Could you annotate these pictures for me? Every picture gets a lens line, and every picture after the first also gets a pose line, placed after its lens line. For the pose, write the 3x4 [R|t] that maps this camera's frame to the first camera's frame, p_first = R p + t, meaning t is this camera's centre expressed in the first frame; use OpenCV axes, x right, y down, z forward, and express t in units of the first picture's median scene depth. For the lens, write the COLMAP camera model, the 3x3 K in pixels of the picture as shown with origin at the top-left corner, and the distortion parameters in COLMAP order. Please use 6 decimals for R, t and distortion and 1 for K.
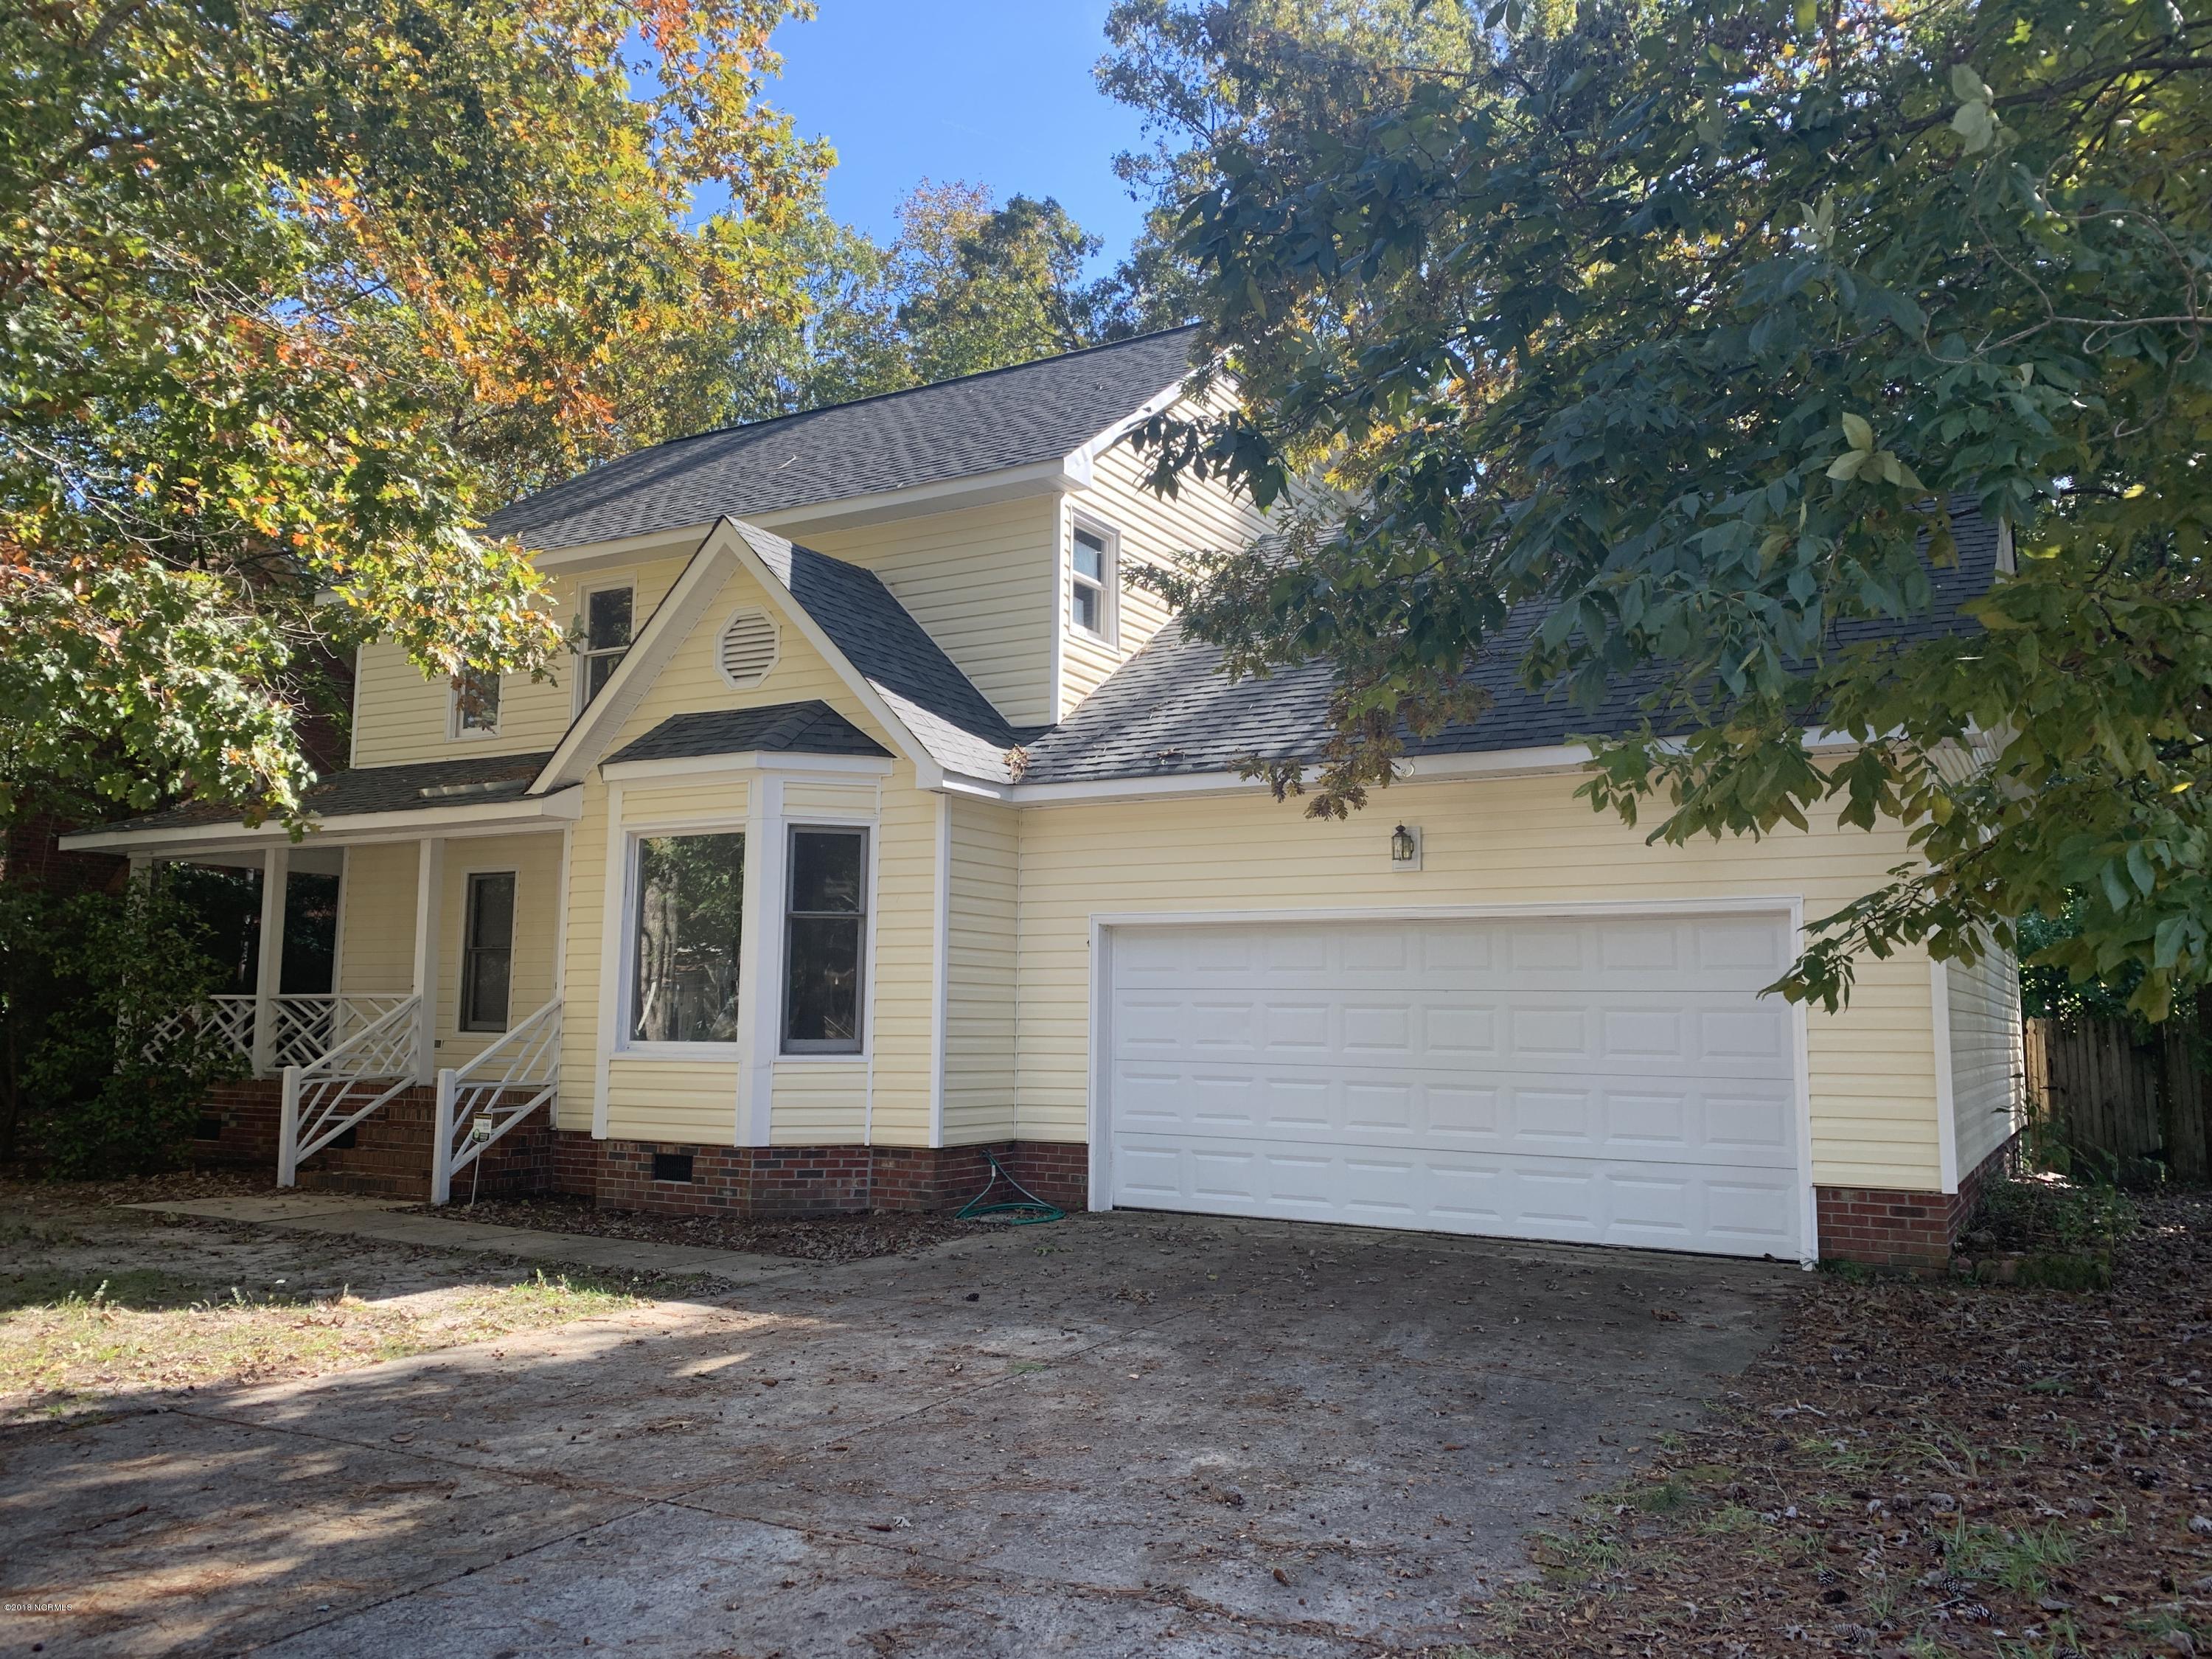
lens RADIAL K [[1690.0, 0, 1118.3], [0, 1690.0, 826.7], [0, 0, 1]] dist [0.163448, -0.330806]
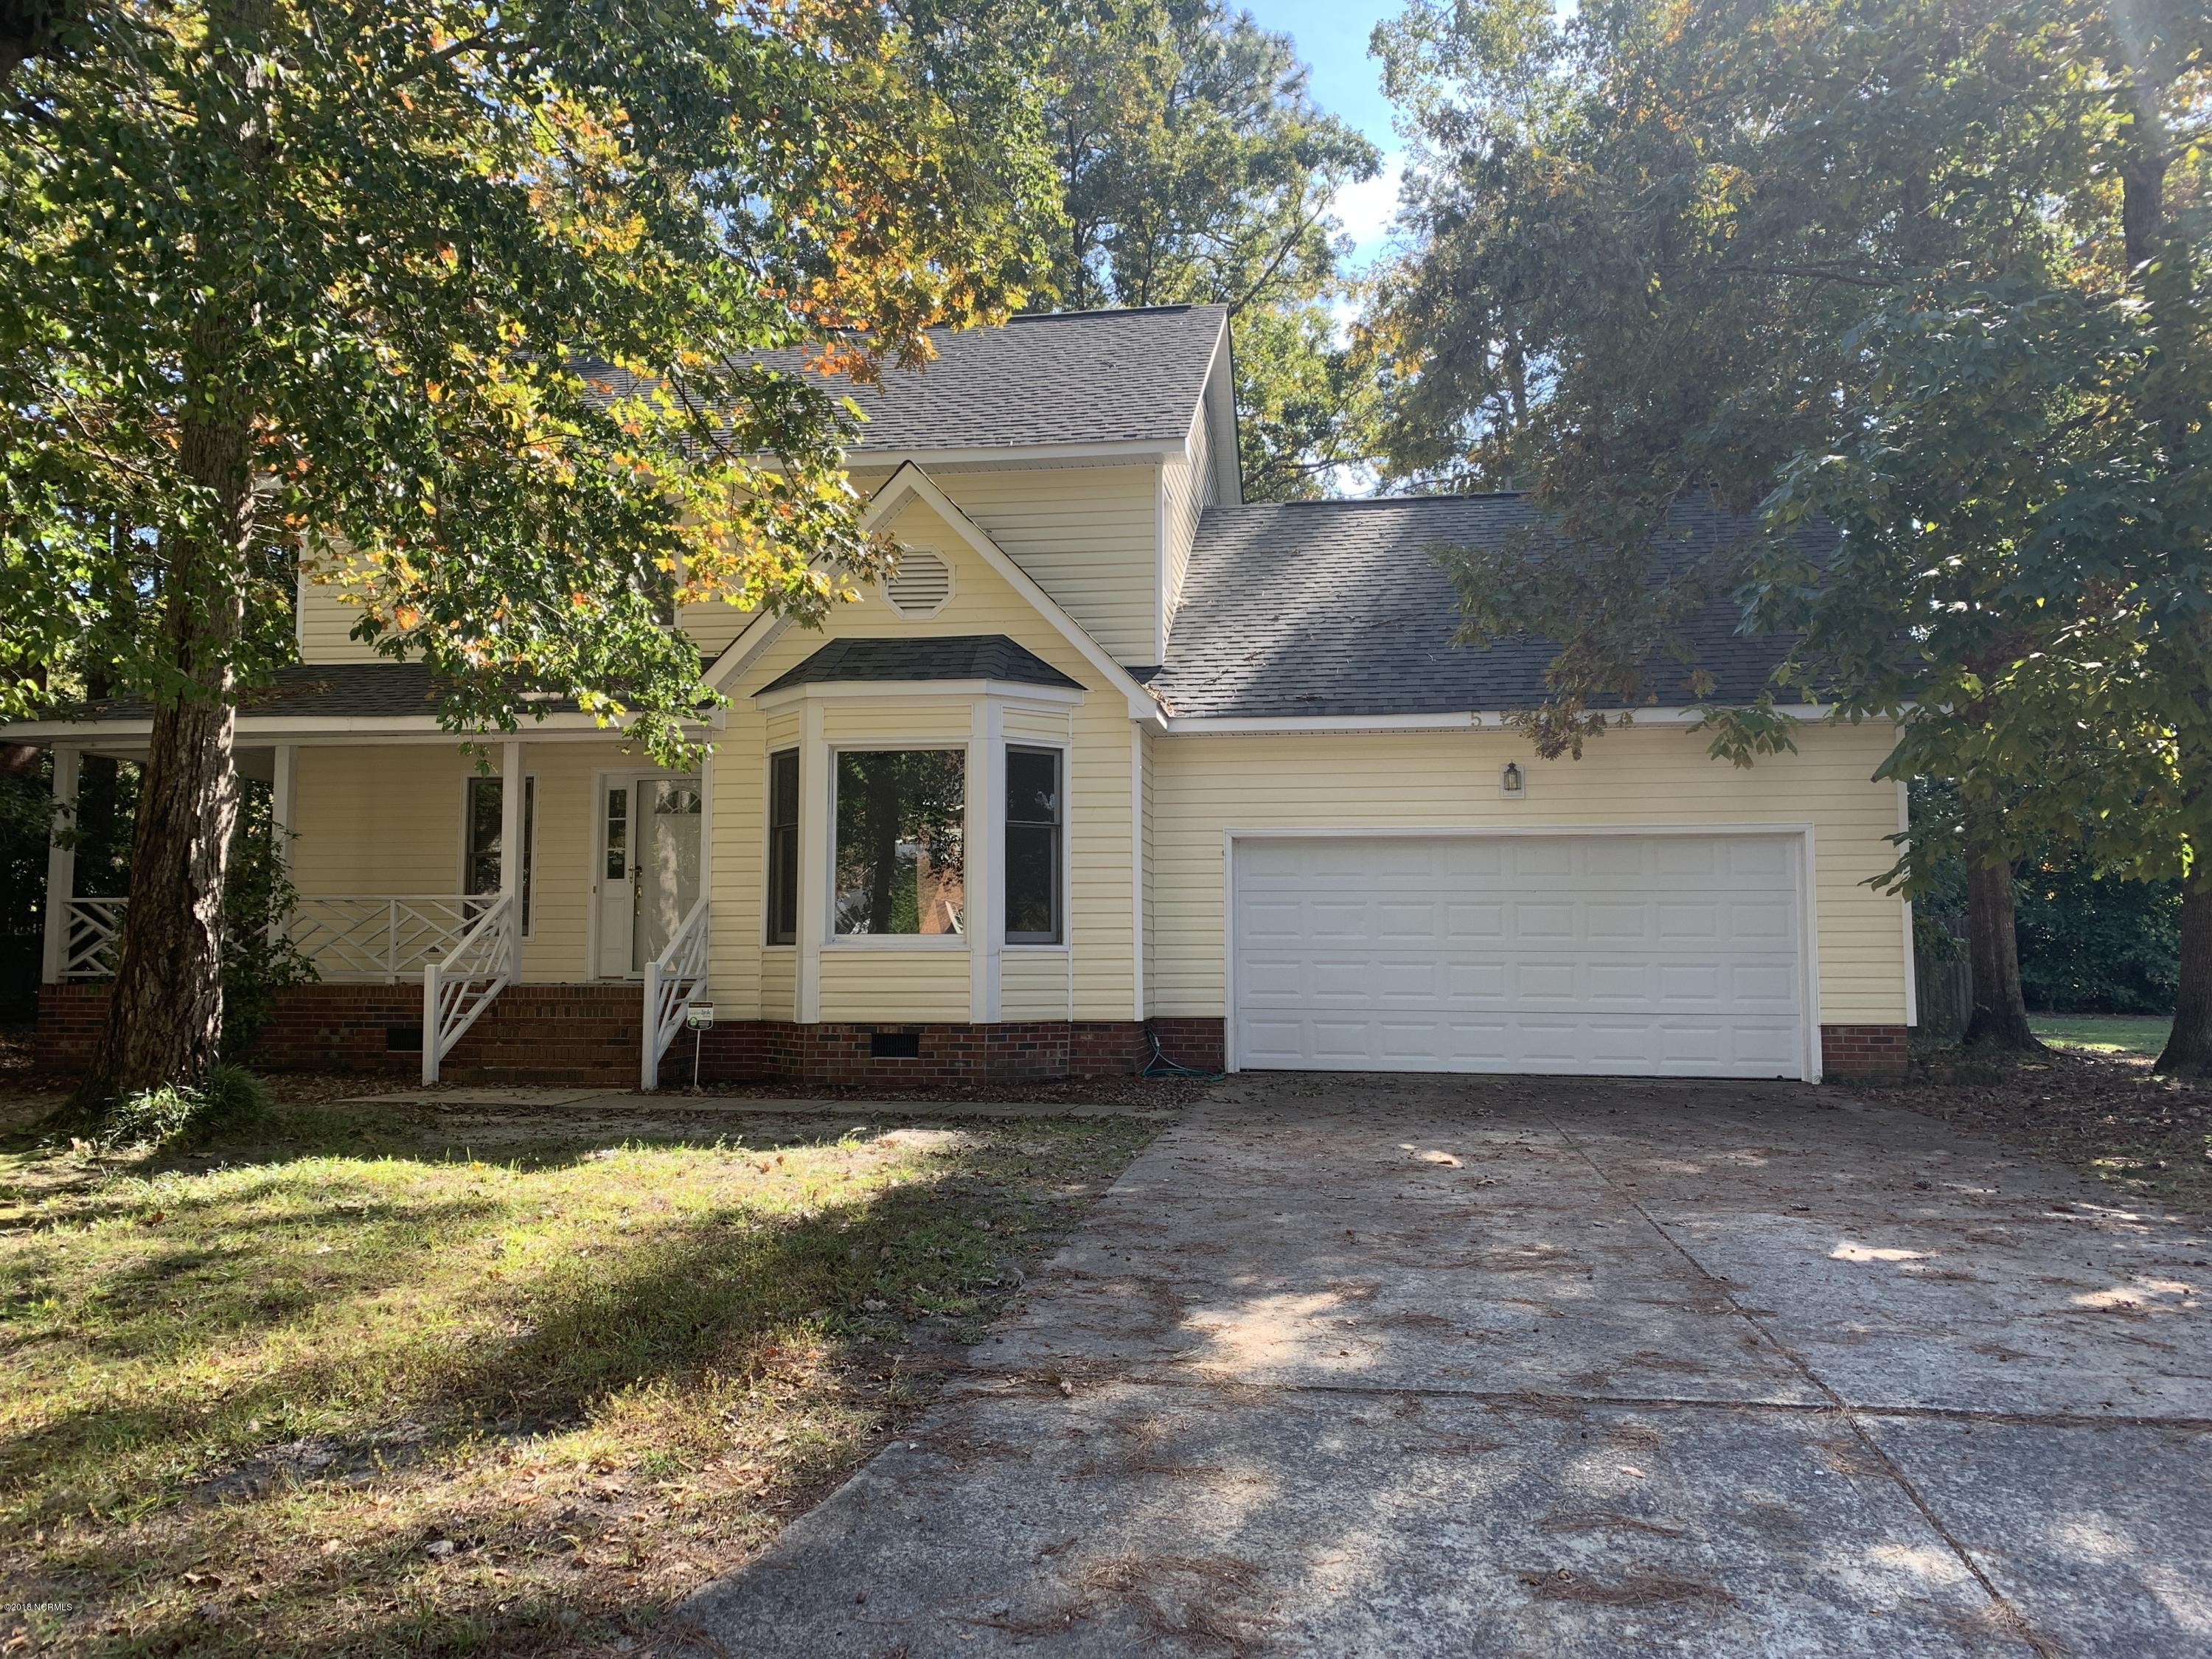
lens RADIAL K [[1690.0, 0, 1118.3], [0, 1690.0, 826.7], [0, 0, 1]] dist [0.163448, -0.330806]
pose [[0.929708, 0.019547, 0.367778, -0.534001], [-0.034214, 0.998856, 0.033402, 0.013181], [-0.366705, -0.043637, 0.929314, -0.084973]]
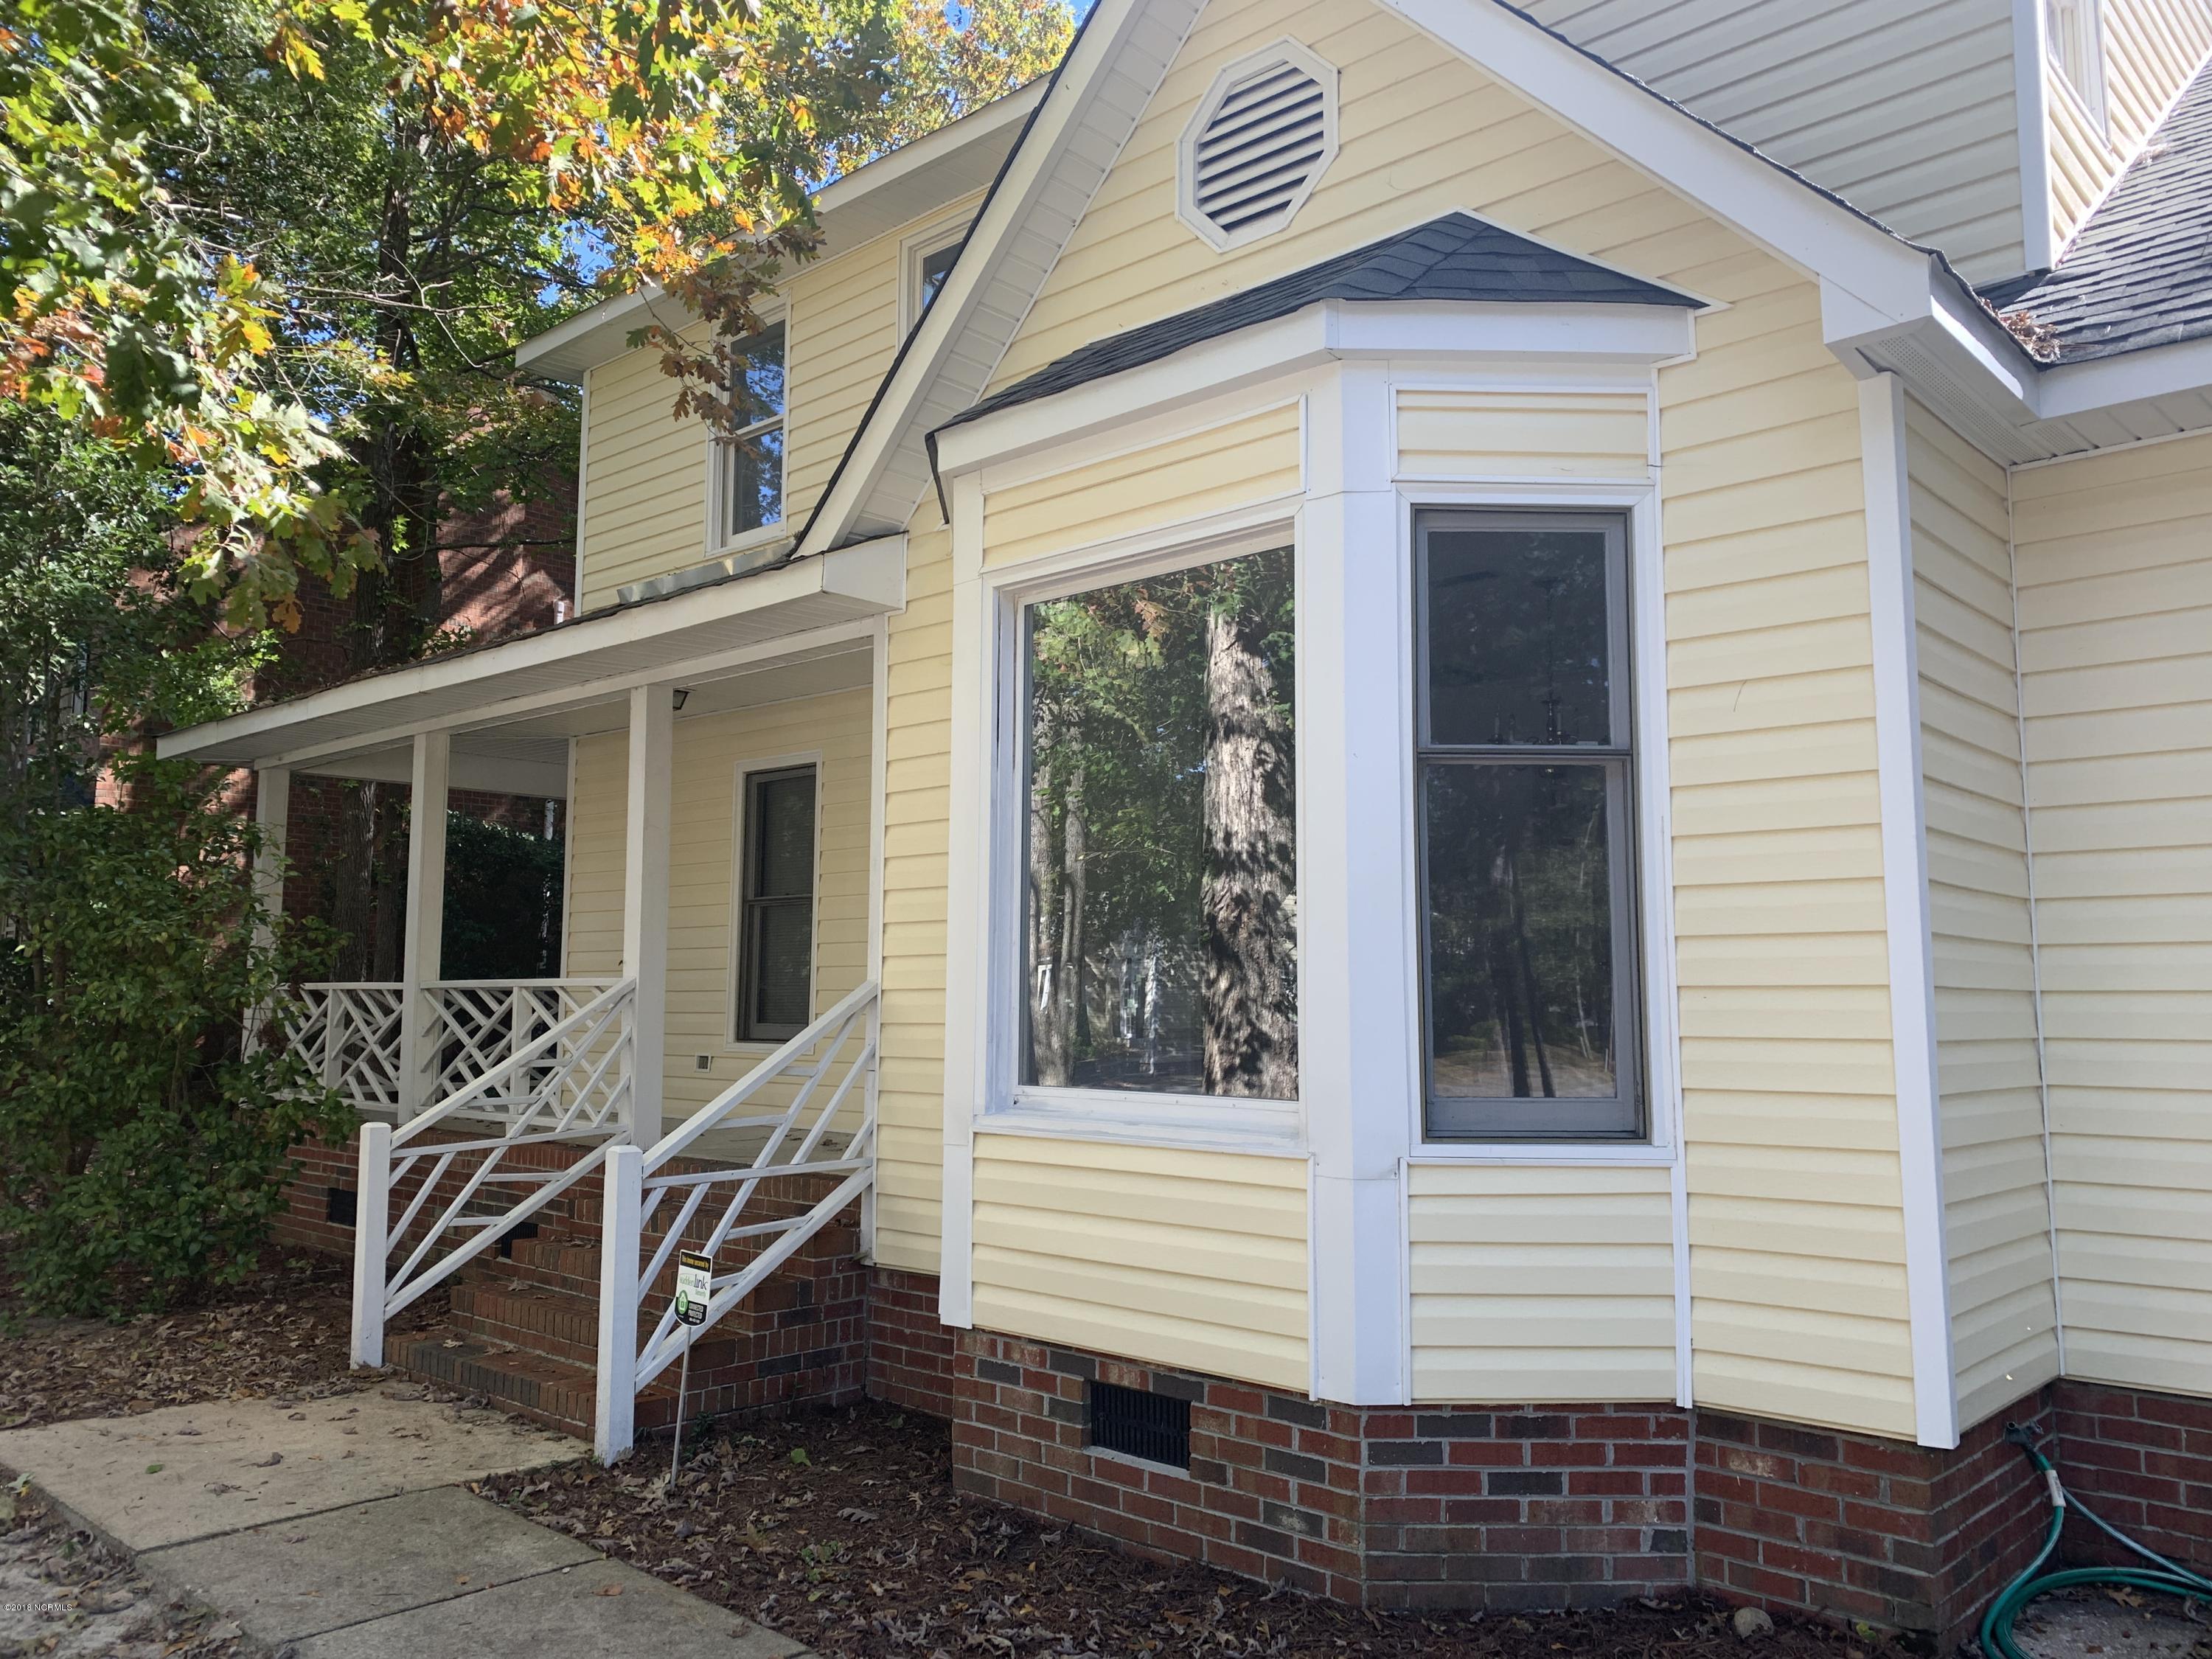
lens RADIAL K [[1690.0, 0, 1118.3], [0, 1690.0, 826.7], [0, 0, 1]] dist [0.163448, -0.330806]
pose [[0.977603, -0.027790, -0.208617, -0.179178], [0.029843, 0.999532, 0.006699, 0.062119], [0.208333, -0.012775, 0.977975, 0.620687]]
